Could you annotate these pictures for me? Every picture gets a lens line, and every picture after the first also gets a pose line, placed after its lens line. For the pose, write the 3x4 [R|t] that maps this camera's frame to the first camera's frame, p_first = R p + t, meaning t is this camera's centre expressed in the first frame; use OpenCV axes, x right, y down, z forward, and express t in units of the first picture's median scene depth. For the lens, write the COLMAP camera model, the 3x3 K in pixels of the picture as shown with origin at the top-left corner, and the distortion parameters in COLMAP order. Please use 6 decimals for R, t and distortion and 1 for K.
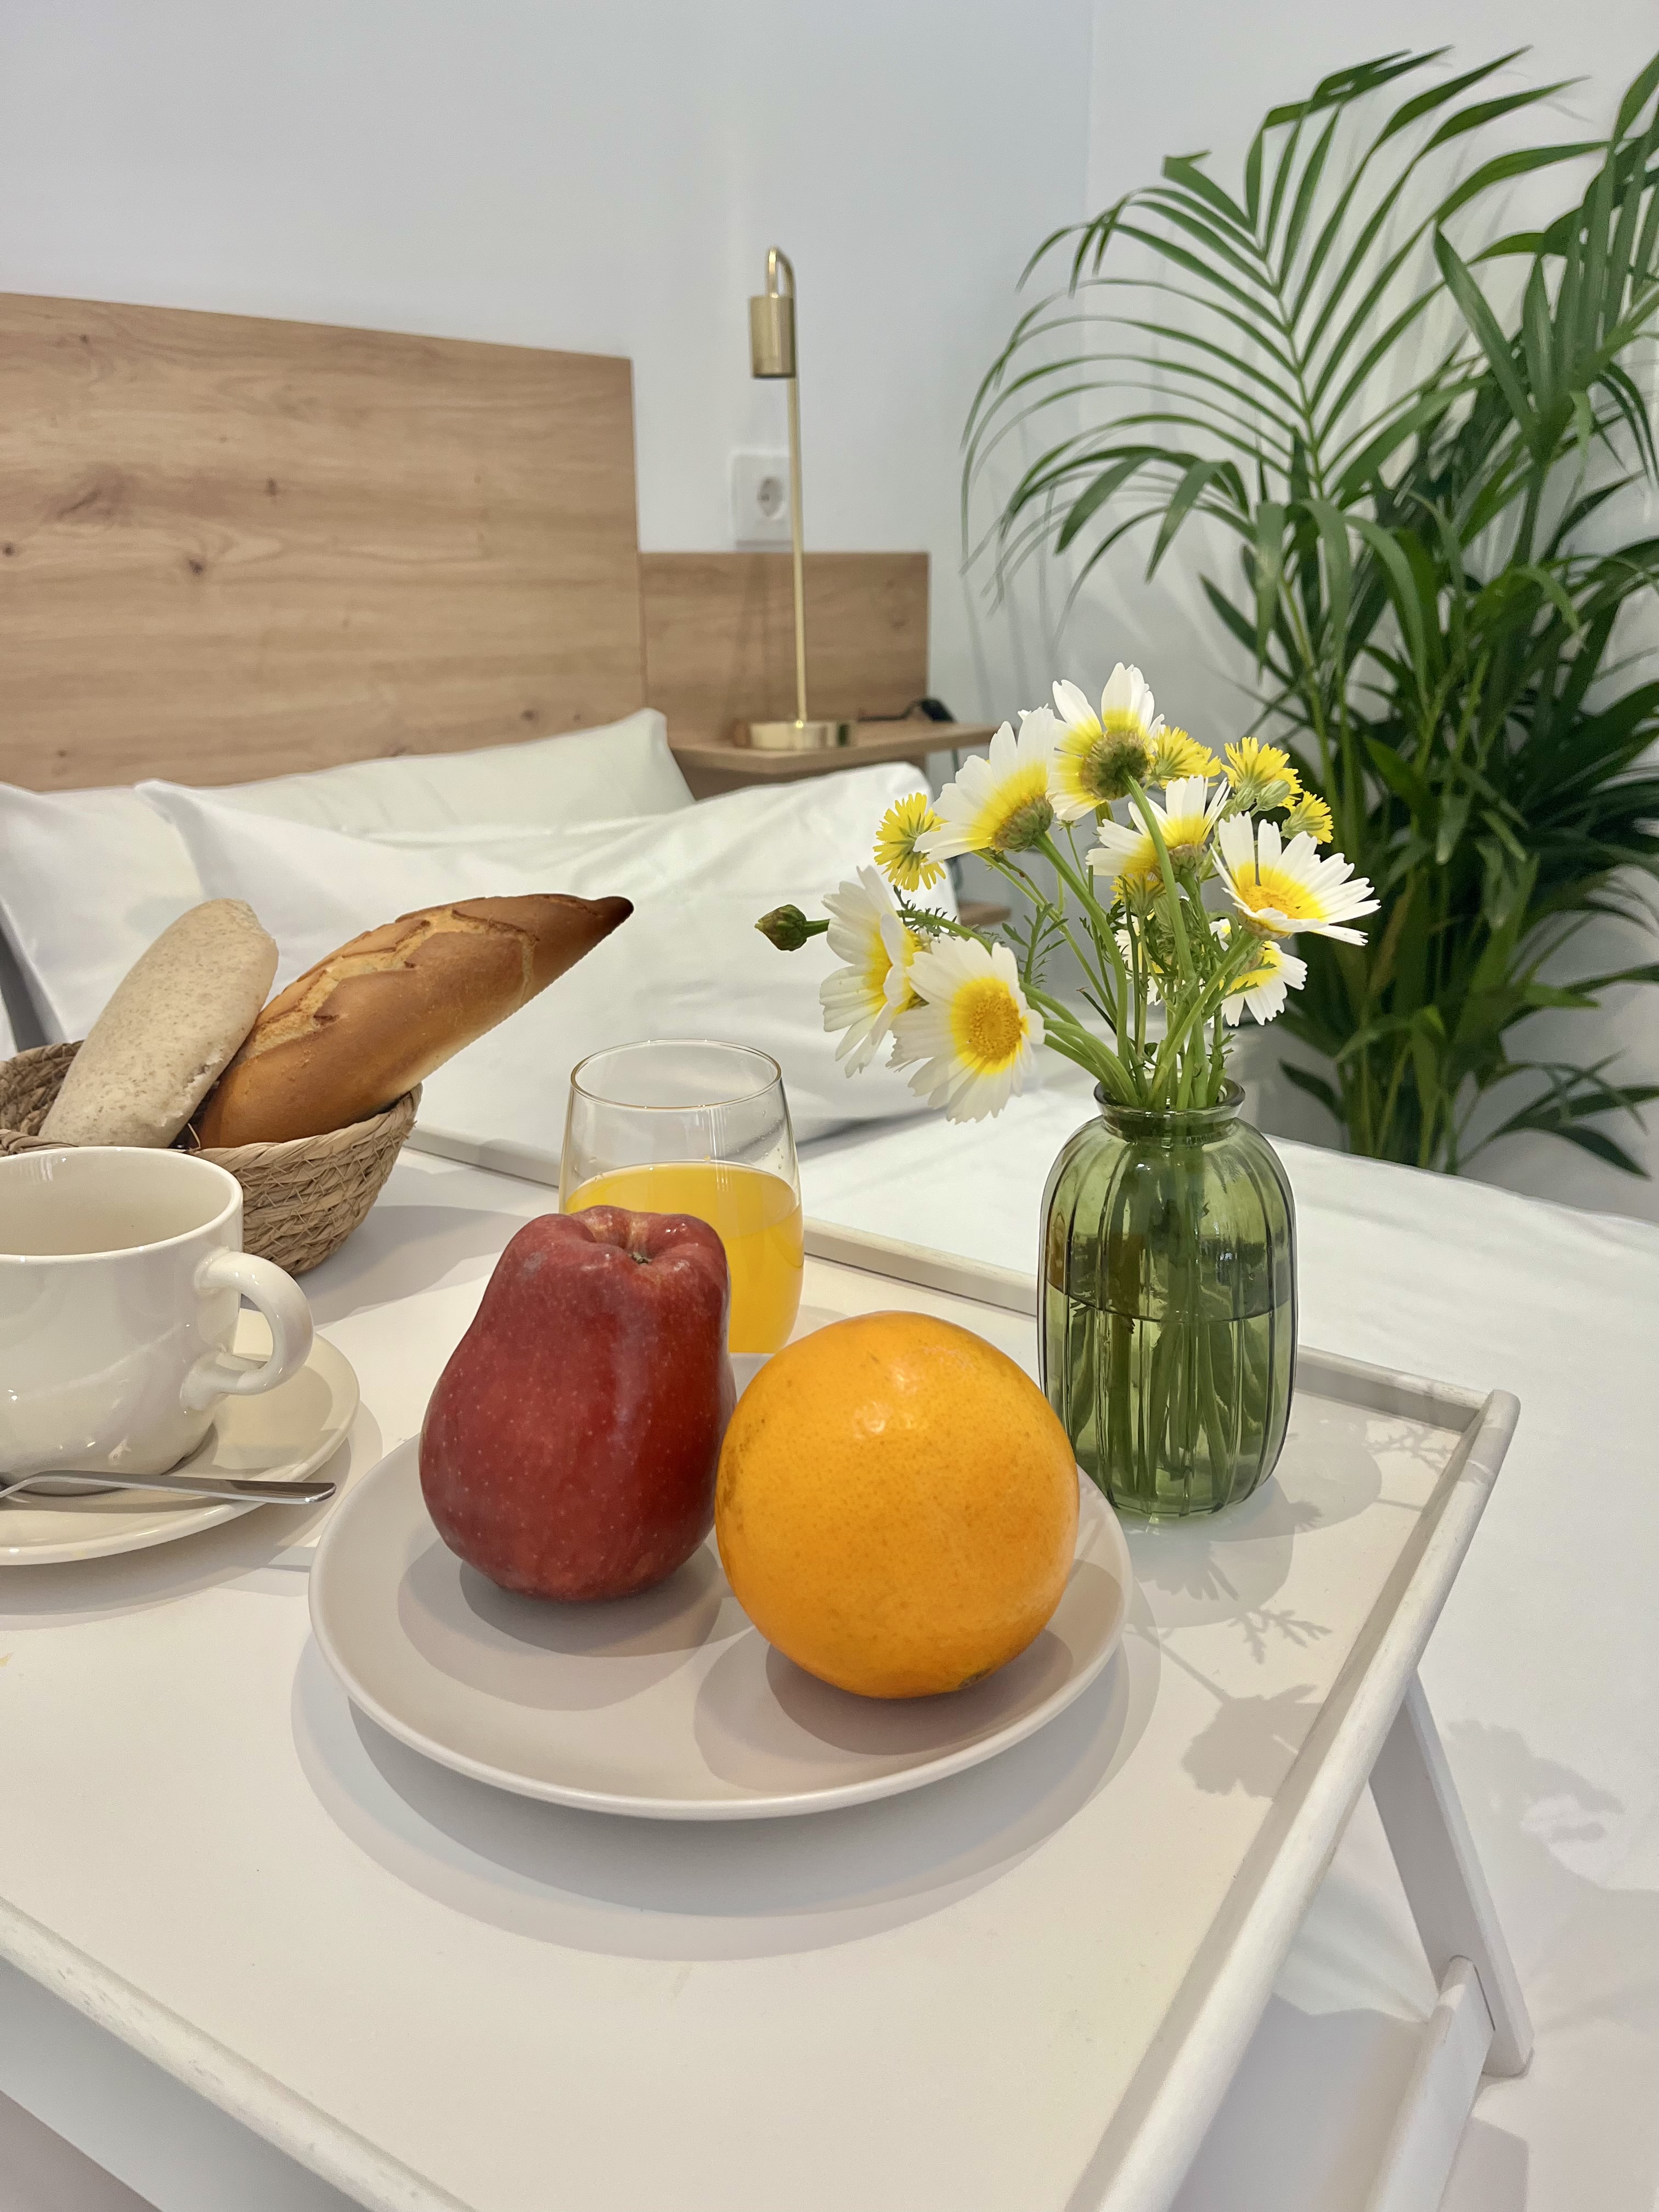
lens RADIAL K [[1710.9, 0, 818.8], [0, 1710.9, 1112.1], [0, 0, 1]] dist [0.058843, -0.062753]
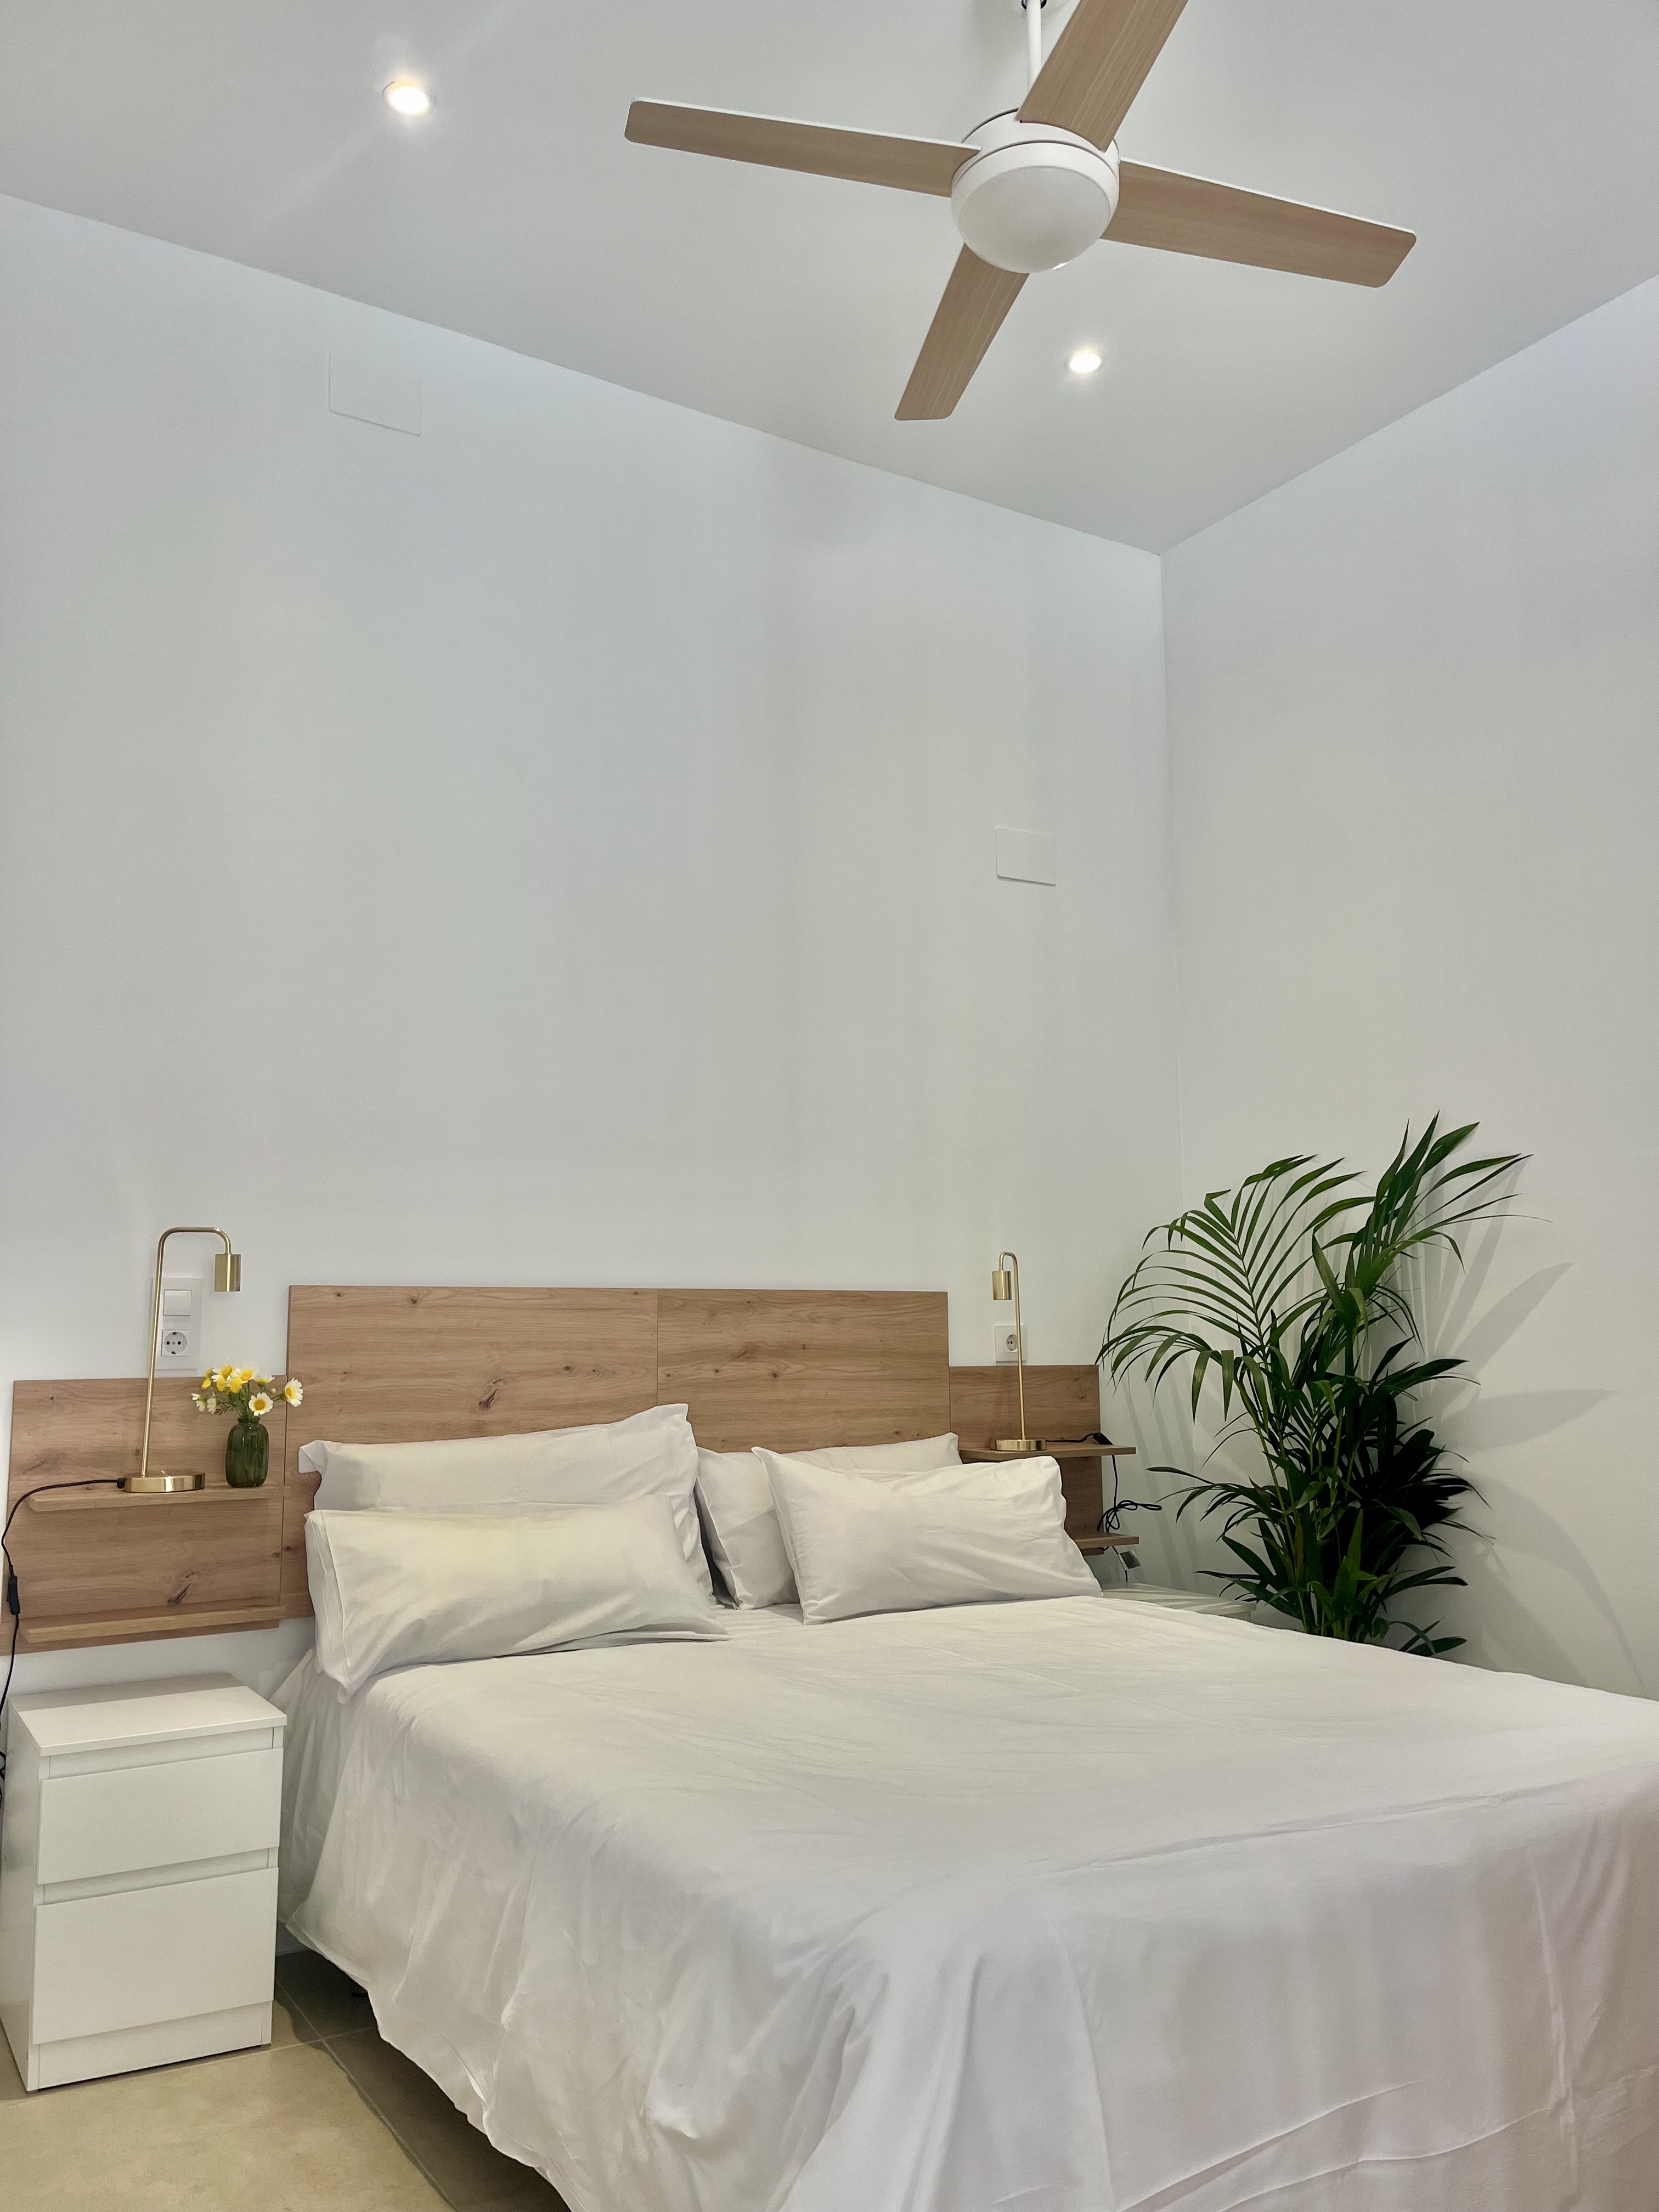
lens RADIAL K [[1710.9, 0, 799.3], [0, 1710.9, 1123.6], [0, 0, 1]] dist [0.058843, -0.062753]
pose [[0.956649, -0.034933, -0.289140, 0.404864], [-0.089303, 0.909773, -0.405386, 0.356356], [0.277213, 0.413634, 0.867214, -1.283361]]
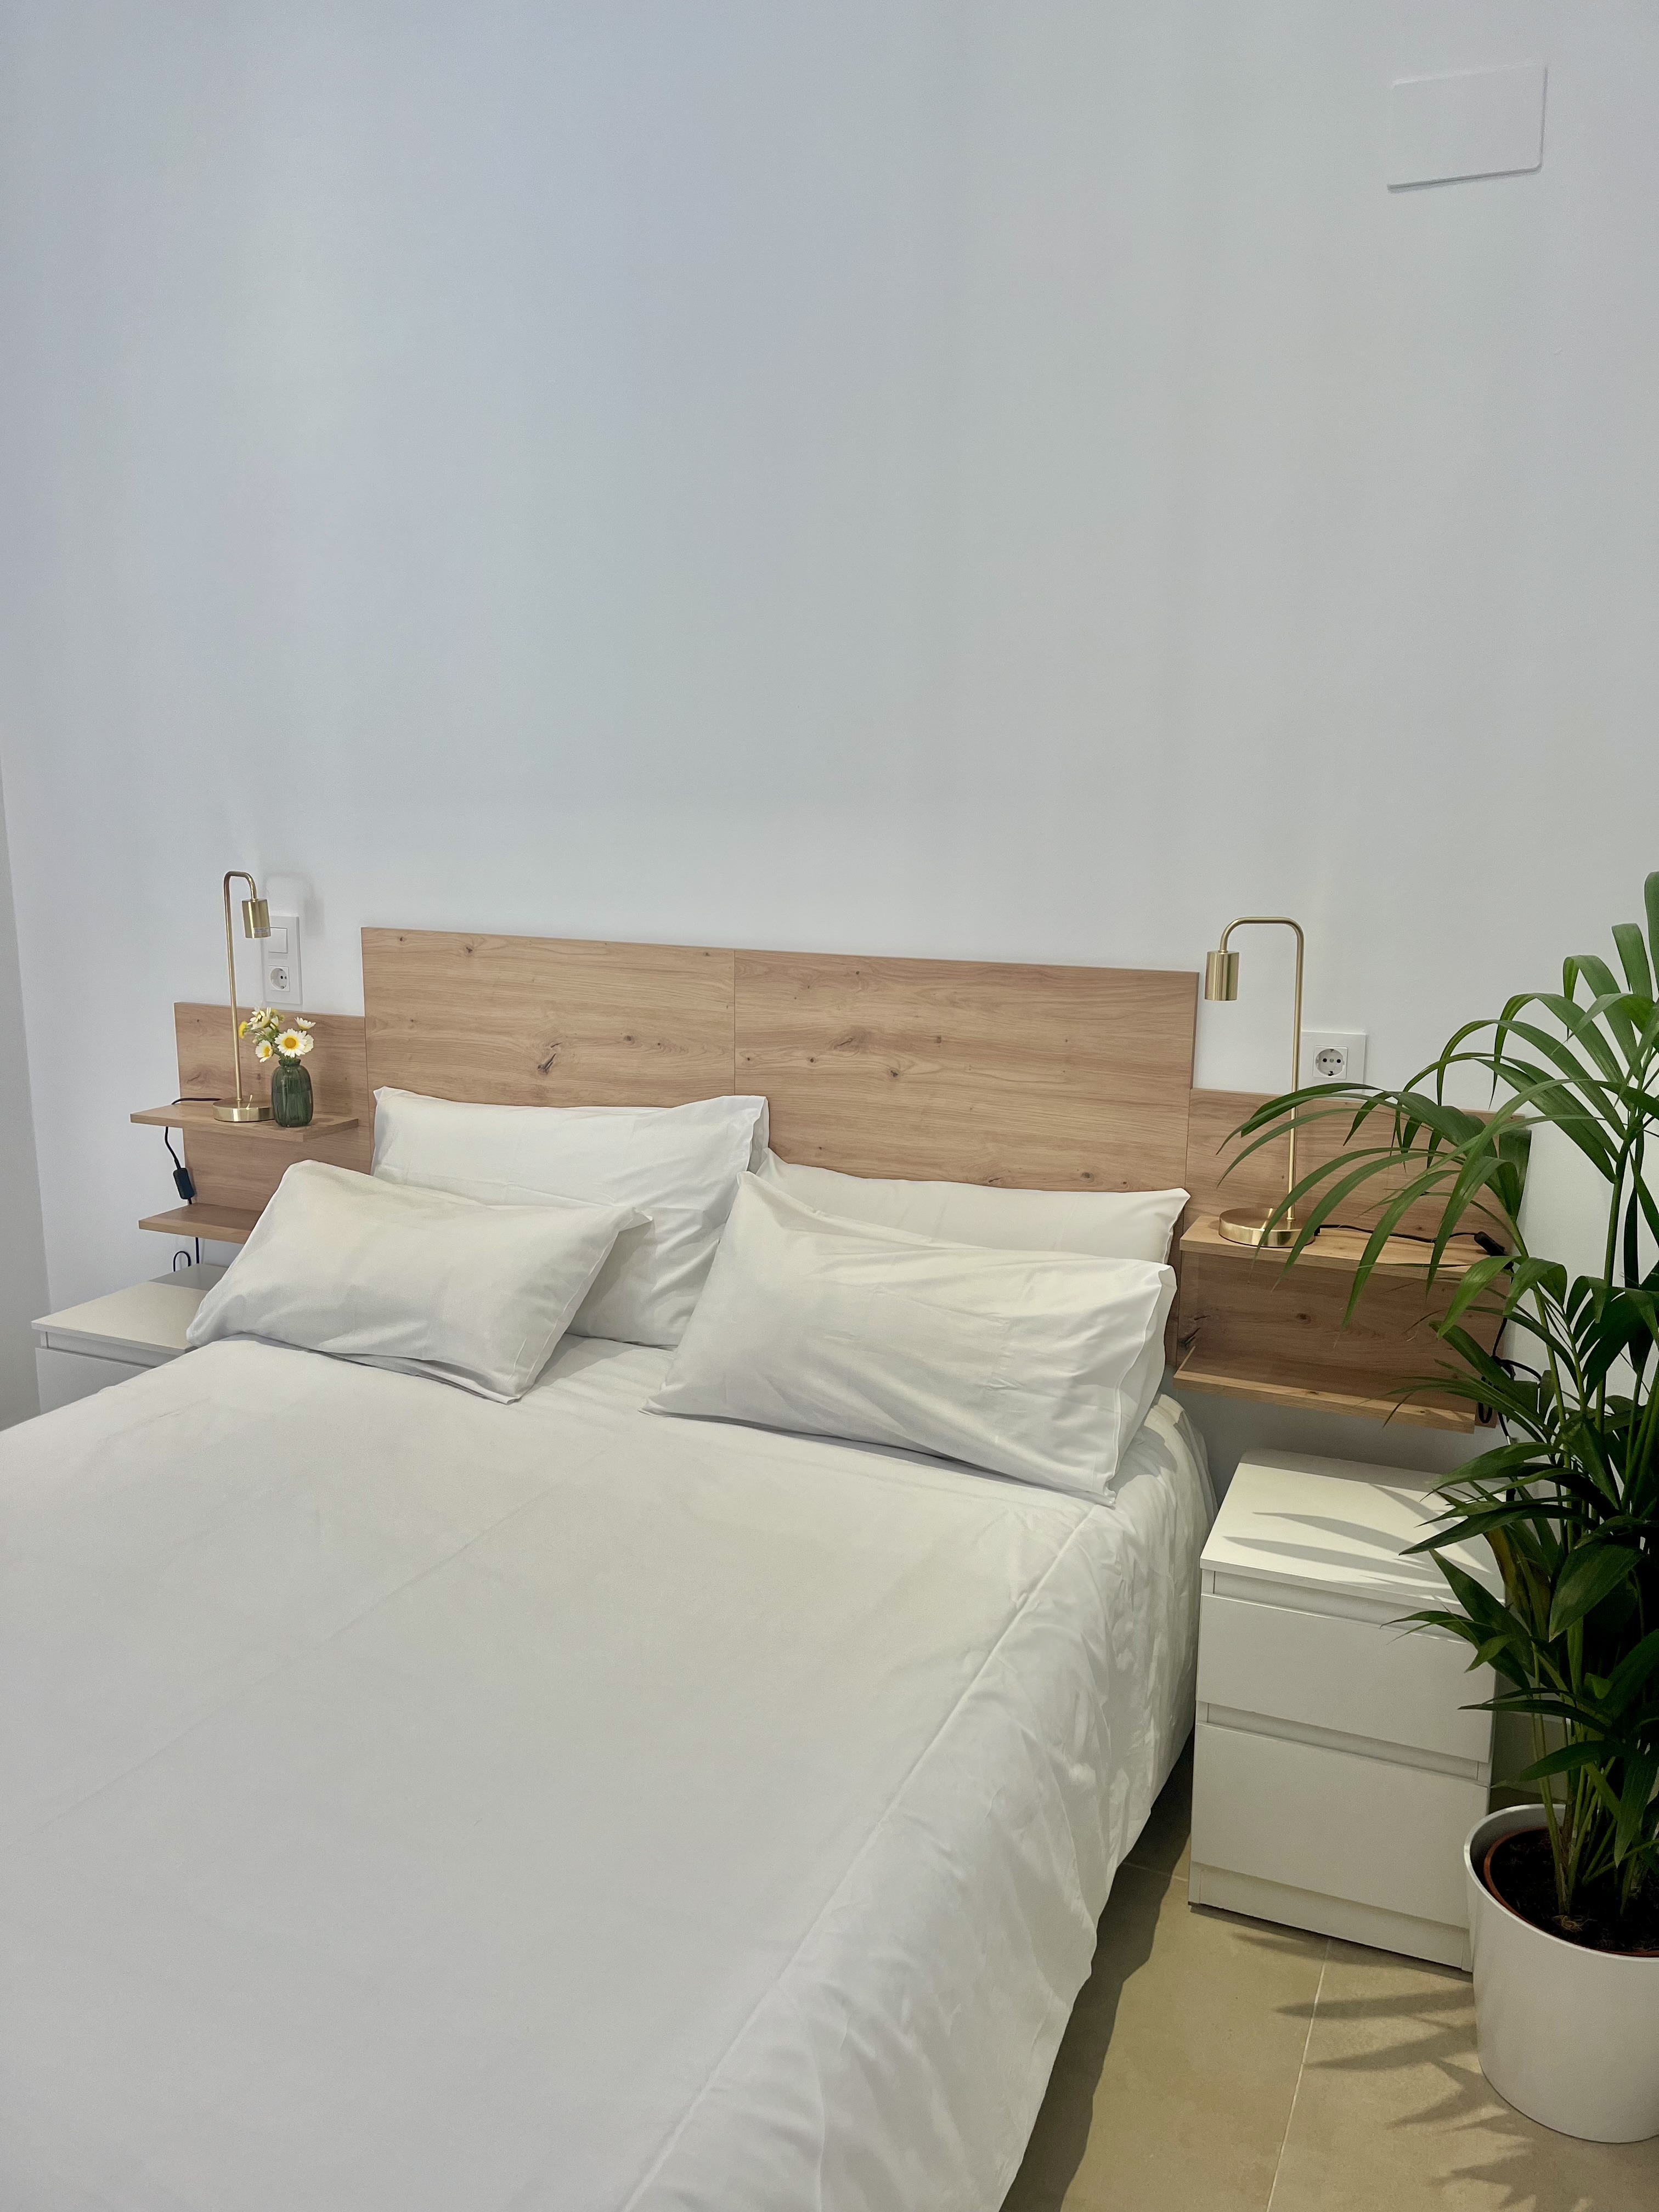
lens RADIAL K [[1710.9, 0, 873.7], [0, 1710.9, 1114.6], [0, 0, 1]] dist [0.058843, -0.062753]
pose [[0.305830, 0.192737, -0.932374, 1.267860], [-0.303550, 0.947928, 0.096384, -0.379639], [0.902400, 0.253545, 0.348410, 0.237174]]
